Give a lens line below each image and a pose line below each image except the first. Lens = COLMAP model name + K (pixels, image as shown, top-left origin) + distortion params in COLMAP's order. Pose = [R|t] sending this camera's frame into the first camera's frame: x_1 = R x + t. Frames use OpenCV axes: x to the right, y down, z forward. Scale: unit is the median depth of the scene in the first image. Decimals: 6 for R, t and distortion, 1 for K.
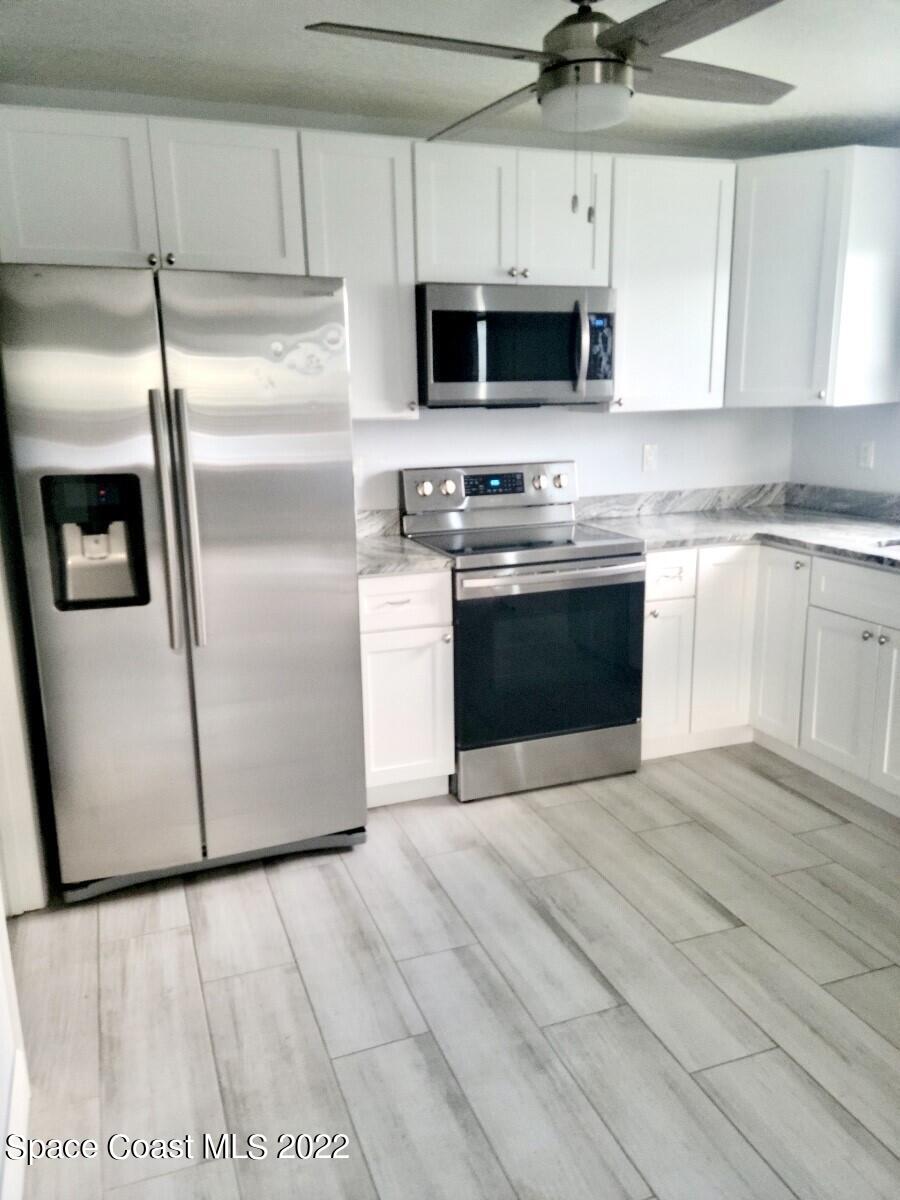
lens RADIAL K [[924.2, 0, 439.3], [0, 924.2, 603.0], [0, 0, 1]] dist [0.070029, 0.001712]
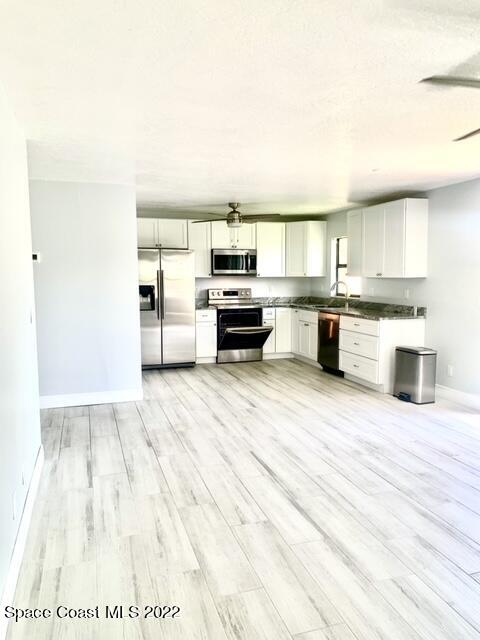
lens RADIAL K [[496.0, 0, 239.5], [0, 496.0, 323.3], [0, 0, 1]] dist [0.065082, 0.004910]
pose [[0.997437, 0.018563, -0.069106, 0.270668], [-0.027519, 0.991001, -0.130996, 0.319810], [0.066053, 0.132562, 0.988971, -1.287031]]
